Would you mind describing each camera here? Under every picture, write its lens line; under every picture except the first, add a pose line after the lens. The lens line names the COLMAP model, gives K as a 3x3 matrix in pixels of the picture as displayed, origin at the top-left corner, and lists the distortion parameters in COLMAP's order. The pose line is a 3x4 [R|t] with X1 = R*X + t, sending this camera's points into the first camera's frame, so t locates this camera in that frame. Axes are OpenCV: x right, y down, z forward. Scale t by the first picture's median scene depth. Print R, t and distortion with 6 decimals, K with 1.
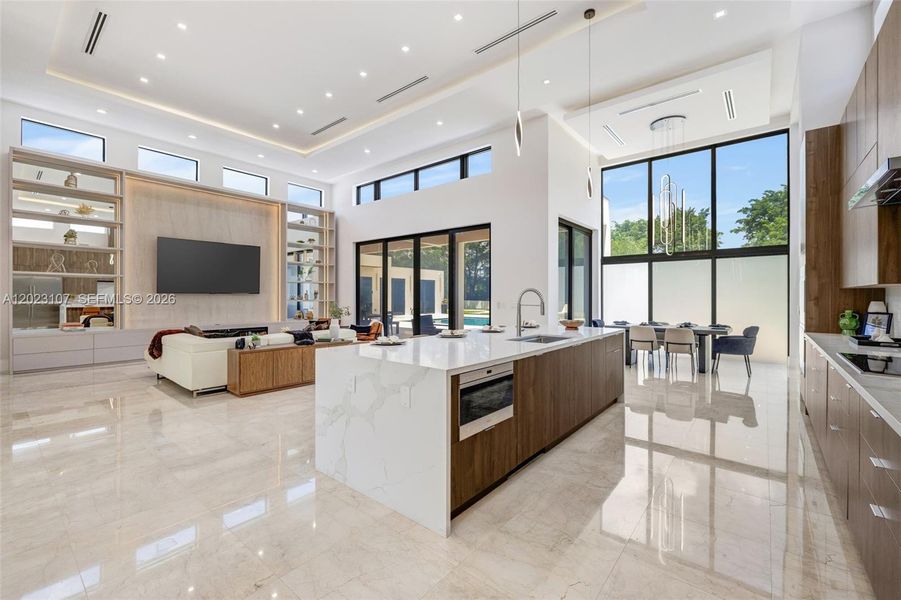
lens RADIAL K [[379.5, 0, 450.5], [0, 379.5, 300.0], [0, 0, 1]] dist [-0.008612, 0.007860]
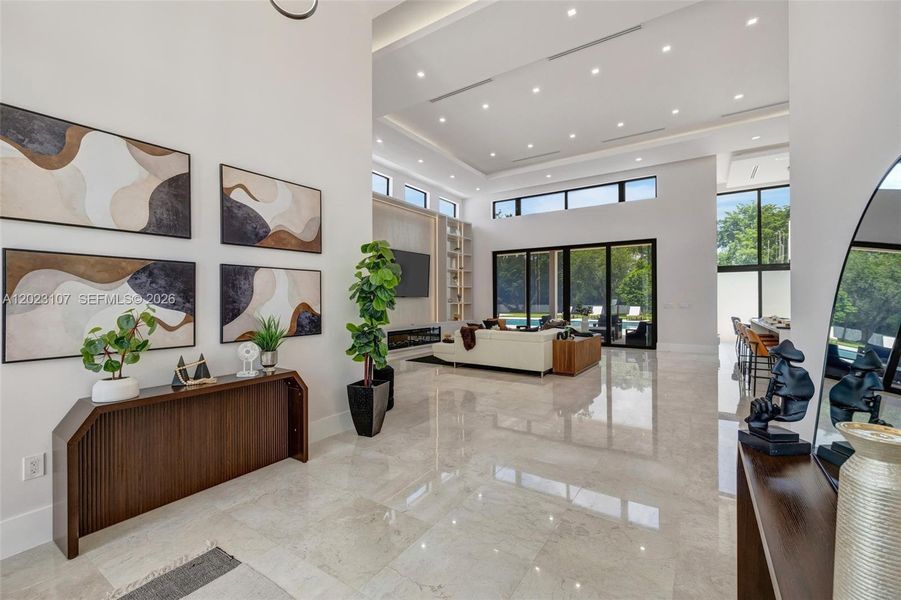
lens RADIAL K [[360.8, 0, 450.5], [0, 360.8, 300.0], [0, 0, 1]] dist [-0.000201, -0.000003]
pose [[0.996493, 0.000748, 0.083679, -0.708947], [-0.000677, 0.999999, -0.000877, -0.001531], [-0.083679, 0.000818, 0.996492, -0.124862]]
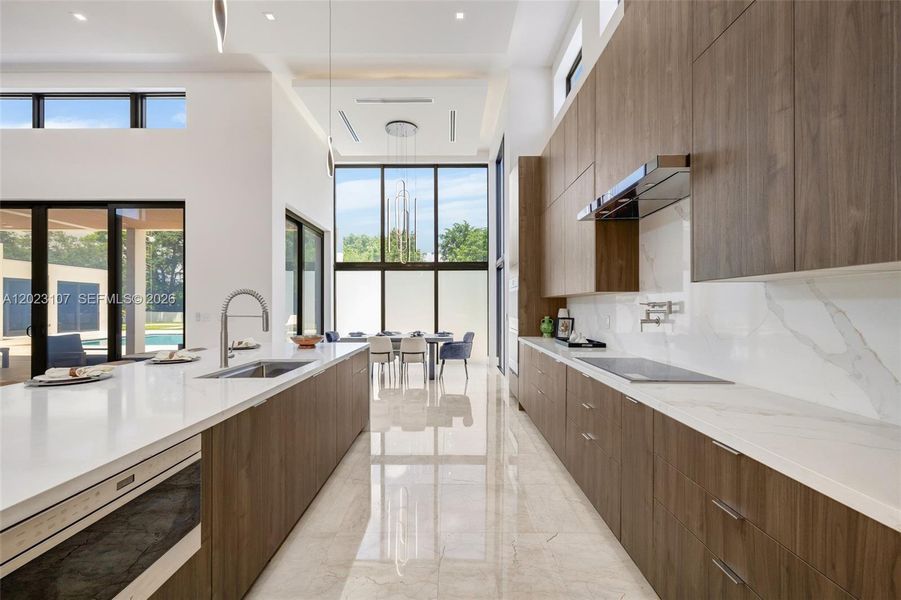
lens RADIAL K [[383.7, 0, 449.0], [0, 383.7, 305.6], [0, 0, 1]] dist [-0.000479, -0.000069]
pose [[0.772382, 0.002022, 0.635155, 0.036404], [0.006363, 0.999920, -0.010922, 0.002828], [-0.635126, 0.012477, 0.772308, 0.155731]]
